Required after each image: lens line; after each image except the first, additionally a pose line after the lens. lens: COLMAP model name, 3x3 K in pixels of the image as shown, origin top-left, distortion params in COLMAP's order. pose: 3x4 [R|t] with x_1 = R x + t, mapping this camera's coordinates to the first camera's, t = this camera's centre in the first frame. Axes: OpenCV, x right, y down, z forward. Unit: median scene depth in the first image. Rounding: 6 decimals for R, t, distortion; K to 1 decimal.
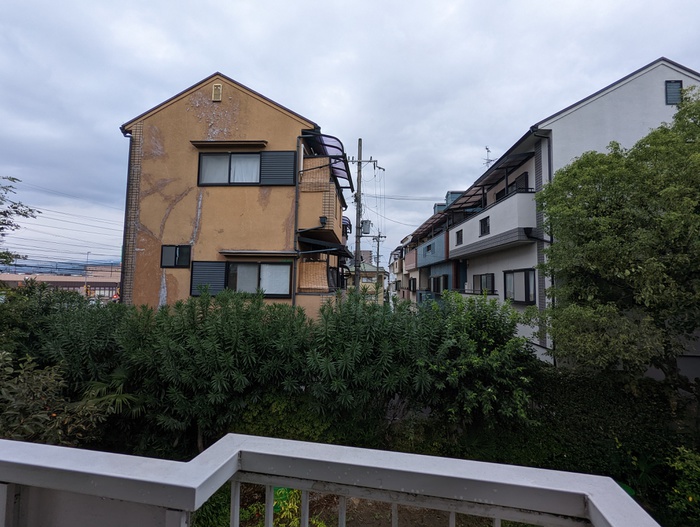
lens RADIAL K [[332.4, 0, 351.5], [0, 332.4, 263.2], [0, 0, 1]] dist [0.005005, 0.001857]
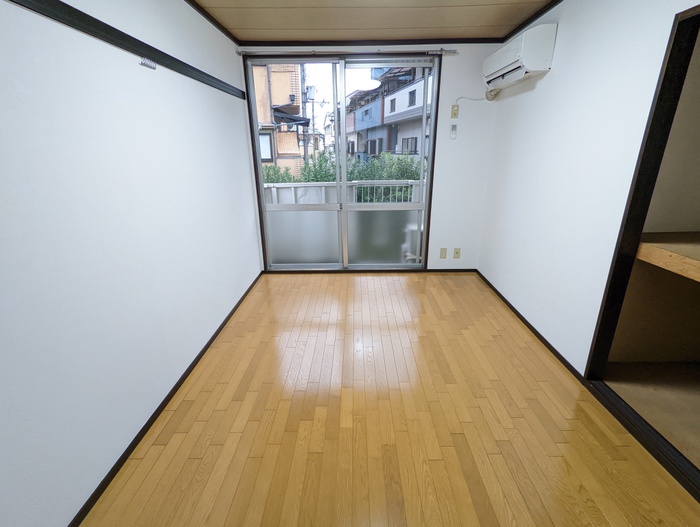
lens RADIAL K [[332.4, 0, 352.7], [0, 332.4, 260.4], [0, 0, 1]] dist [0.005005, 0.001857]
pose [[0.978994, -0.088971, 0.183454, -0.035145], [0.012025, 0.923399, 0.383653, -0.009185], [-0.203535, -0.373388, 0.905072, -0.106752]]
